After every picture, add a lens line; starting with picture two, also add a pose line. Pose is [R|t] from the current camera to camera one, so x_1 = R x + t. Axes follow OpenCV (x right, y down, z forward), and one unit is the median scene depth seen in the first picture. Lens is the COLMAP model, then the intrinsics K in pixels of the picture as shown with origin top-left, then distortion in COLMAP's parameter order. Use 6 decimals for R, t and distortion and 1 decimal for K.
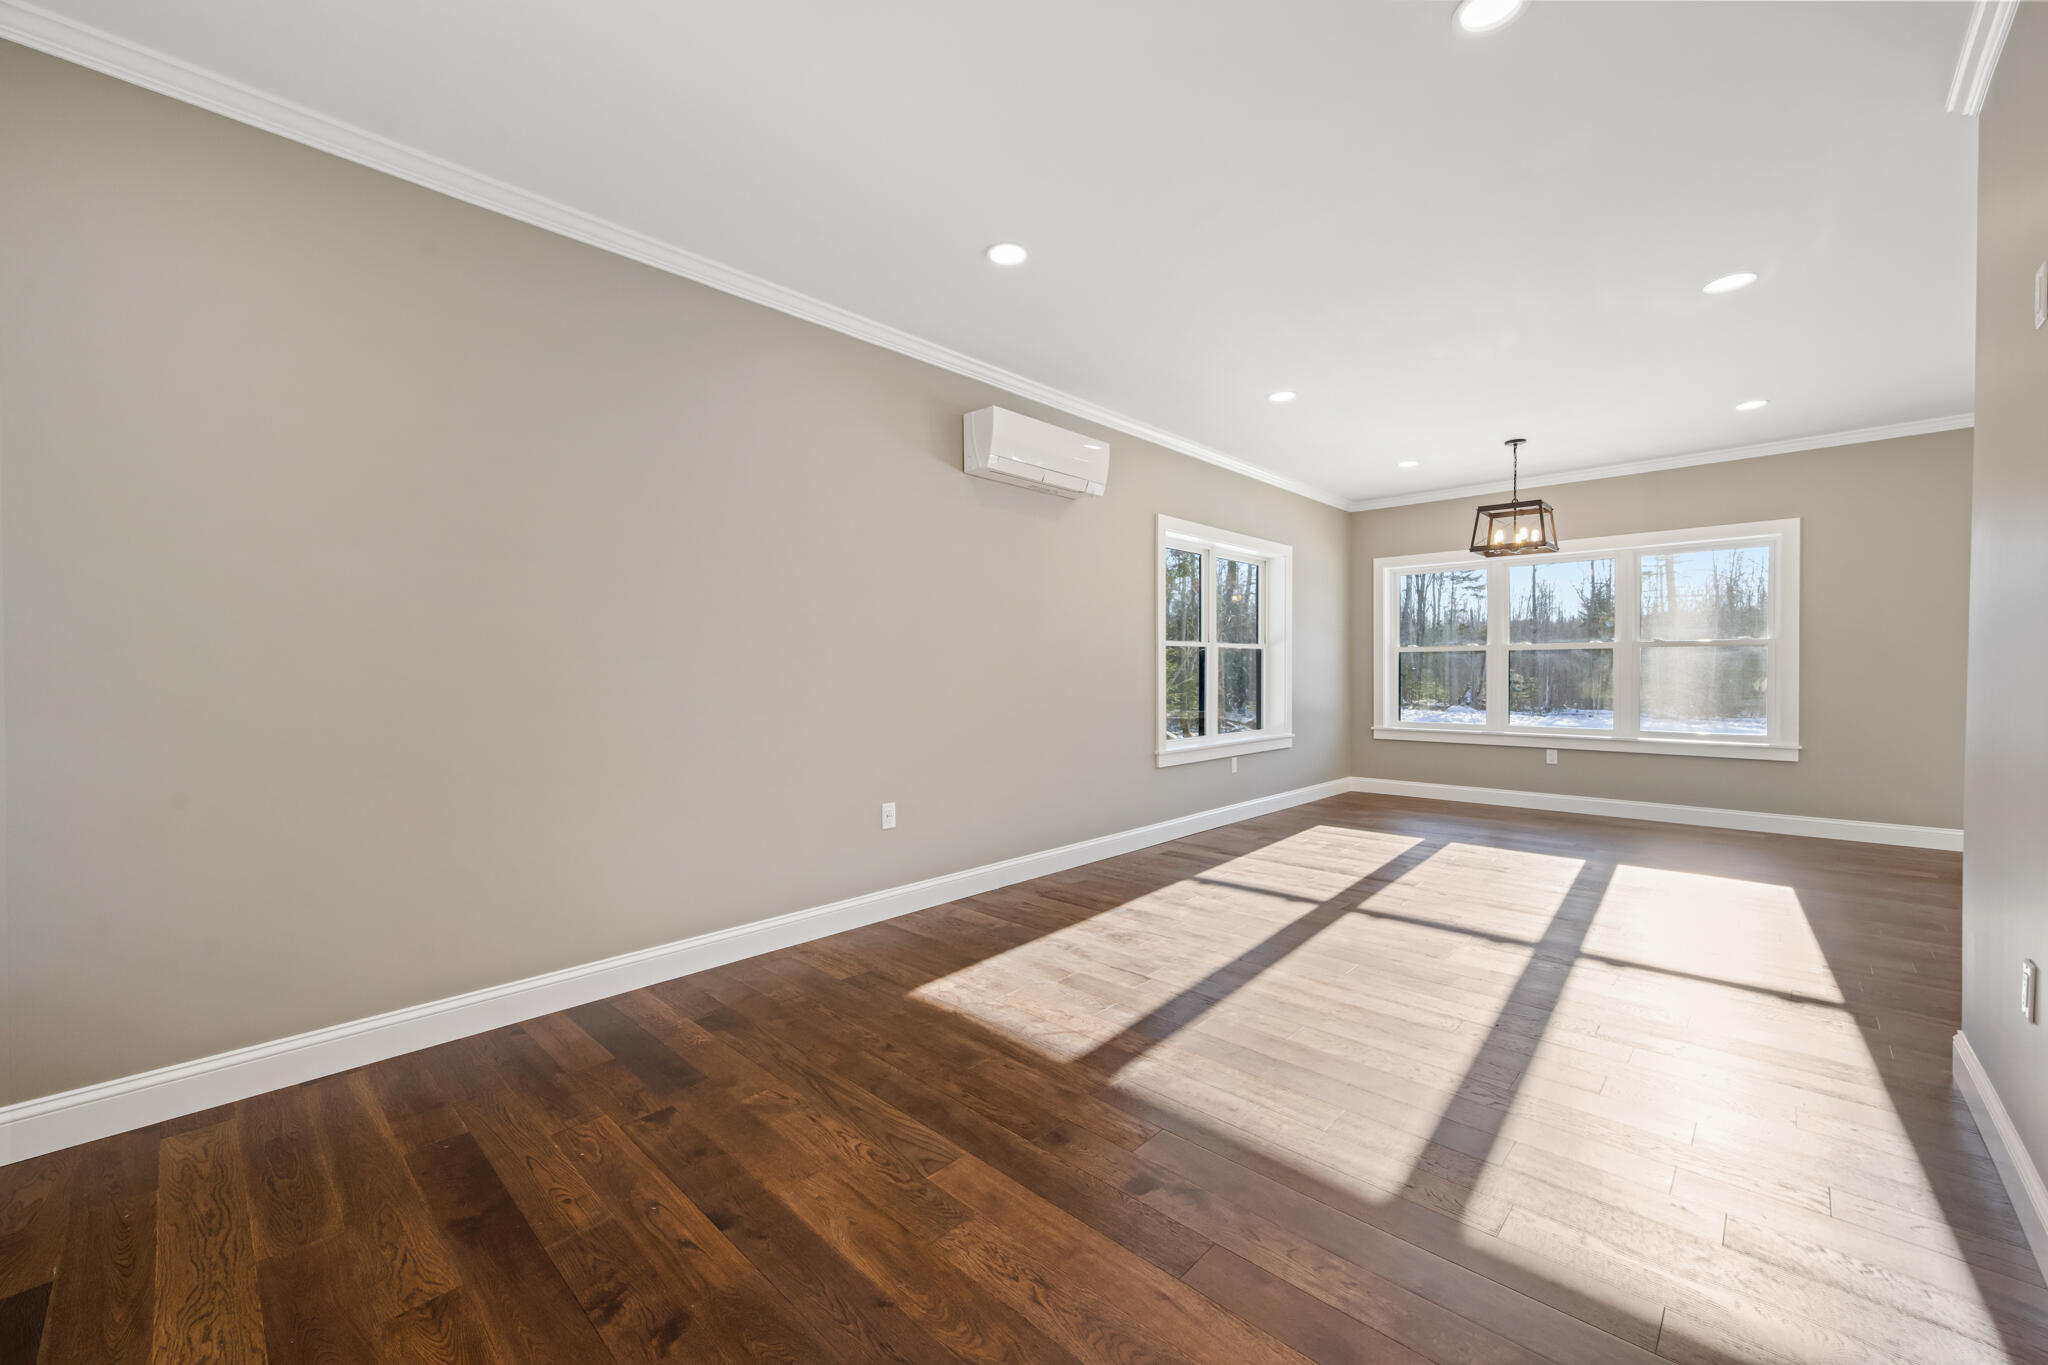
lens RADIAL K [[813.8, 0, 1026.7], [0, 813.8, 676.6], [0, 0, 1]] dist [-0.001418, 0.000486]
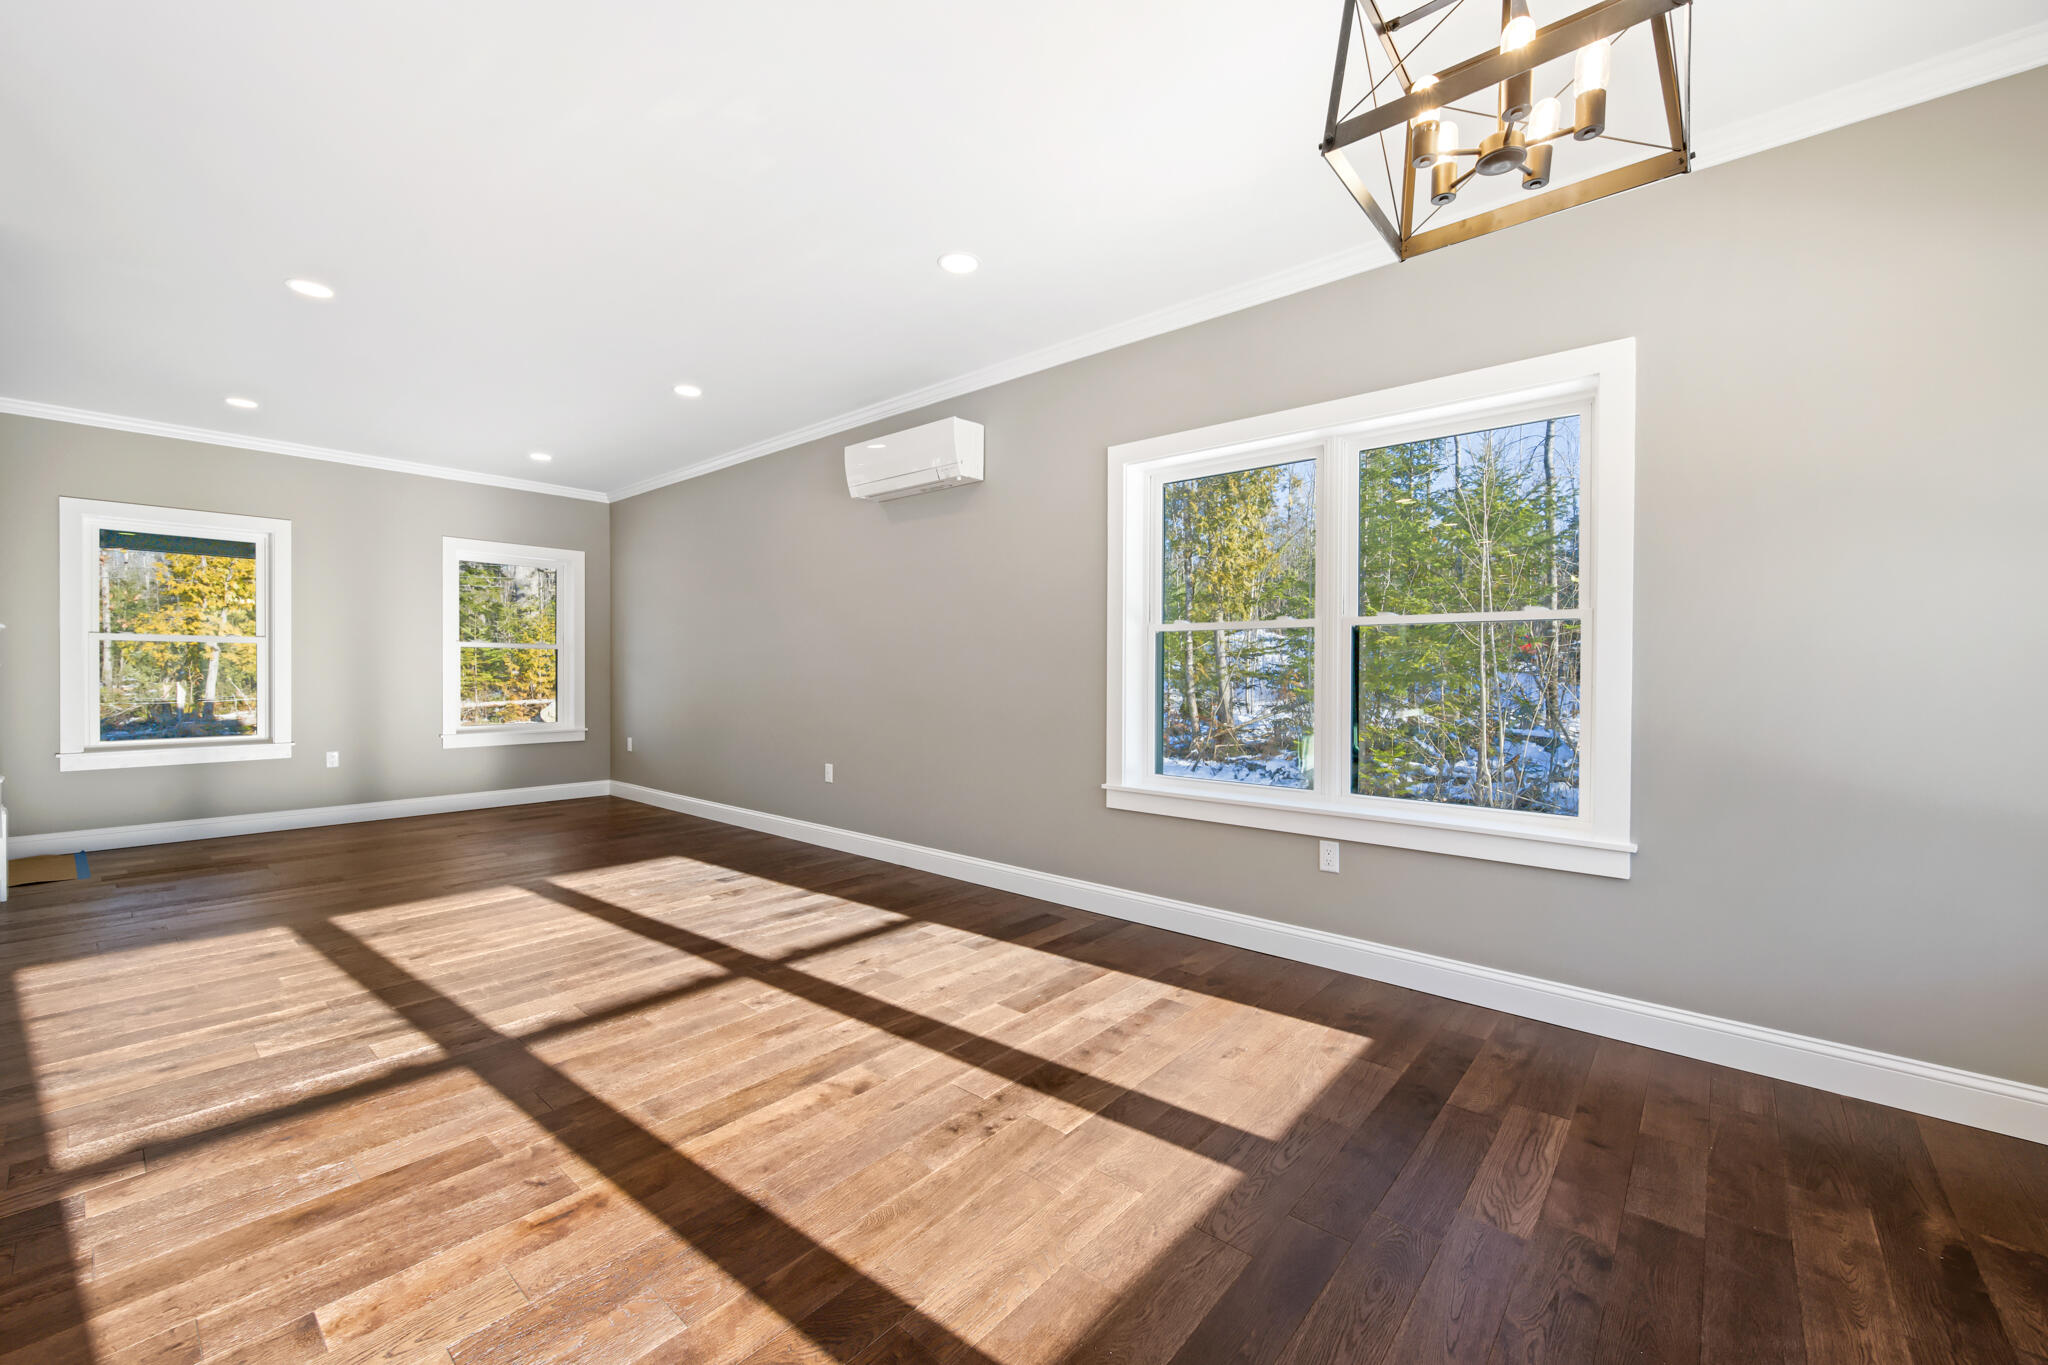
lens RADIAL K [[813.8, 0, 1028.0], [0, 813.8, 675.9], [0, 0, 1]] dist [-0.001418, 0.000486]
pose [[0.049187, 0.016737, -0.998649, 1.158331], [-0.007521, 0.999837, 0.016386, -0.018911], [0.998761, 0.006705, 0.049304, 1.192699]]
